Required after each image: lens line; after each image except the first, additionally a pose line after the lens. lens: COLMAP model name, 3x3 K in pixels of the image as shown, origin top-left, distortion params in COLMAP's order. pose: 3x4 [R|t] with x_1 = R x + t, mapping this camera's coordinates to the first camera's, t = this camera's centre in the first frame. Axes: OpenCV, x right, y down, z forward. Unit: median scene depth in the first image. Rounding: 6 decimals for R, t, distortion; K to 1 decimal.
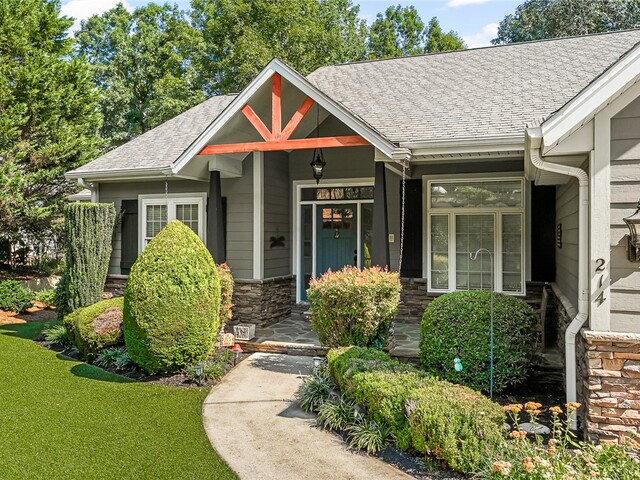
lens RADIAL K [[551.0, 0, 320.0], [0, 551.0, 240.0], [0, 0, 1]] dist [-0.041301, 0.001238]
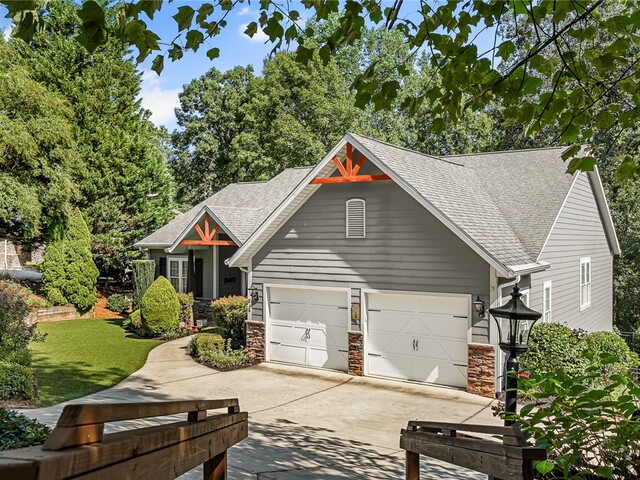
lens RADIAL K [[580.7, 0, 320.0], [0, 580.7, 240.0], [0, 0, 1]] dist [0.002044, -0.000274]
pose [[0.973894, 0.000263, -0.227004, 0.820478], [-0.002671, 0.999943, -0.010299, -0.137919], [0.226988, 0.010636, 0.973839, -1.114656]]
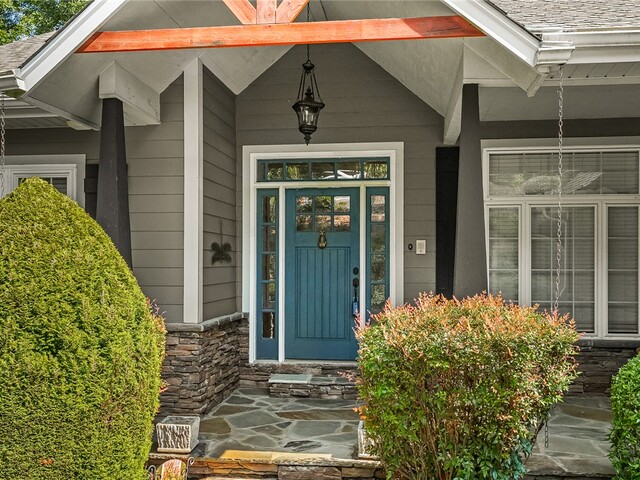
lens RADIAL K [[605.9, 0, 320.7], [0, 605.9, 265.9], [0, 0, 1]] dist [-0.008585, -0.002798]
pose [[0.971755, -0.001122, 0.235989, -0.129861], [0.002611, 0.999979, -0.005999, 0.021172], [-0.235977, 0.006445, 0.971737, 0.416968]]
